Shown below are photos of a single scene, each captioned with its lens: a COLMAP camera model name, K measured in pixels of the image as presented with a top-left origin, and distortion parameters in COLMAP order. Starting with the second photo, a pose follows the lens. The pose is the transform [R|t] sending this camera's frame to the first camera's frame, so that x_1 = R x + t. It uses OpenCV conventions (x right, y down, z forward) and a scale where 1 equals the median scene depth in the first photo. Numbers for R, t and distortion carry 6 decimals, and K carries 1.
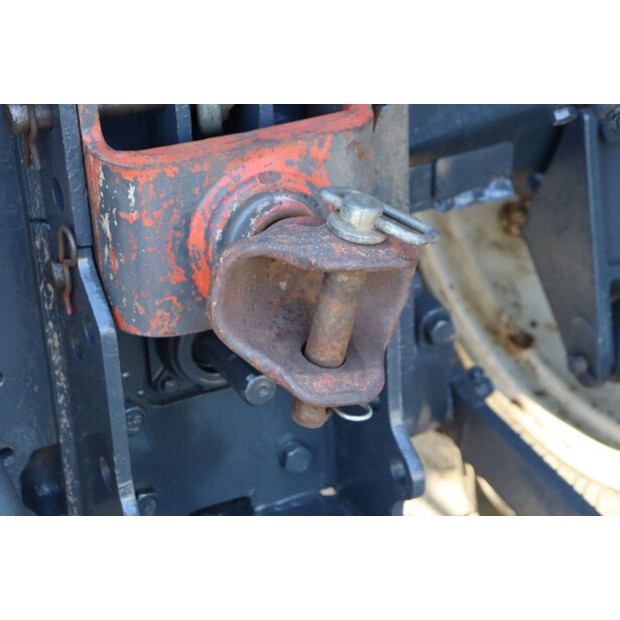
lens RADIAL K [[1407.3, 0, 310.4], [0, 1407.3, 309.2], [0, 0, 1]] dist [0.229740, 0.000000]
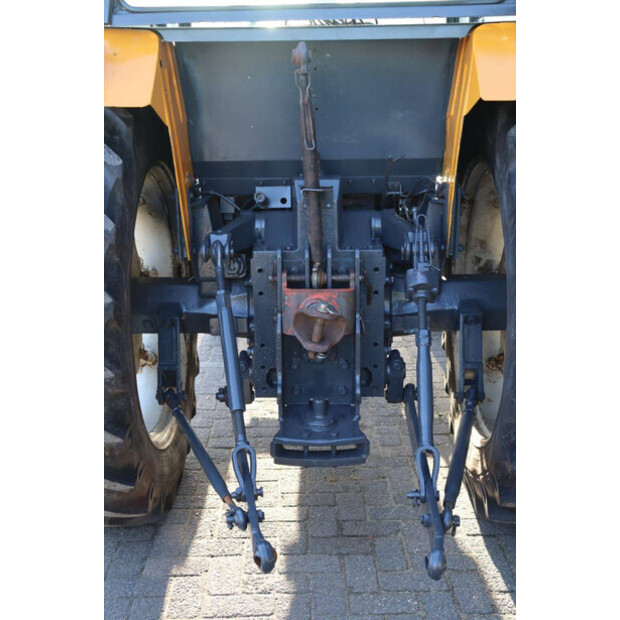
lens RADIAL K [[786.4, 0, 311.1], [0, 786.4, 307.9], [0, 0, 1]] dist [0.024426, 0.000000]
pose [[0.892846, 0.145201, -0.426312, 0.922152], [-0.226331, 0.963046, -0.146003, 0.267311], [0.389358, 0.226846, 0.892716, -1.040788]]
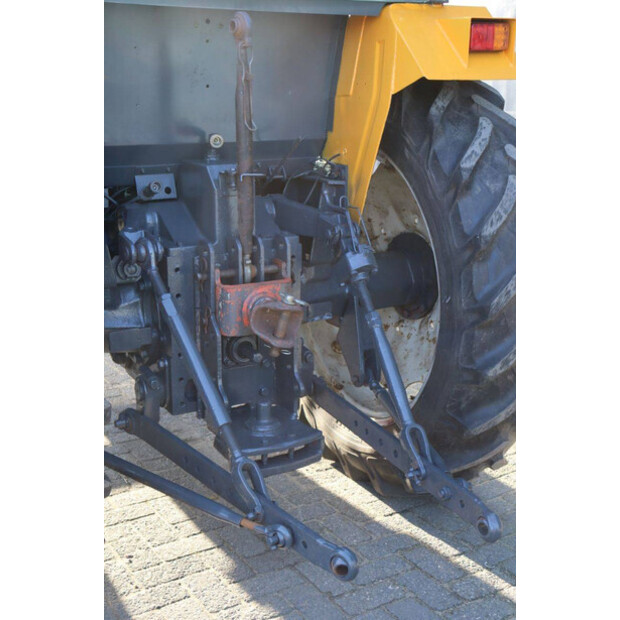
lens RADIAL K [[869.6, 0, 308.1], [0, 869.6, 313.7], [0, 0, 1]] dist [0.075909, 0.000000]
pose [[0.996267, 0.027972, 0.081668, -0.100653], [-0.009899, 0.976825, -0.213810, 0.454930], [-0.085756, 0.212203, 0.973455, -1.264216]]
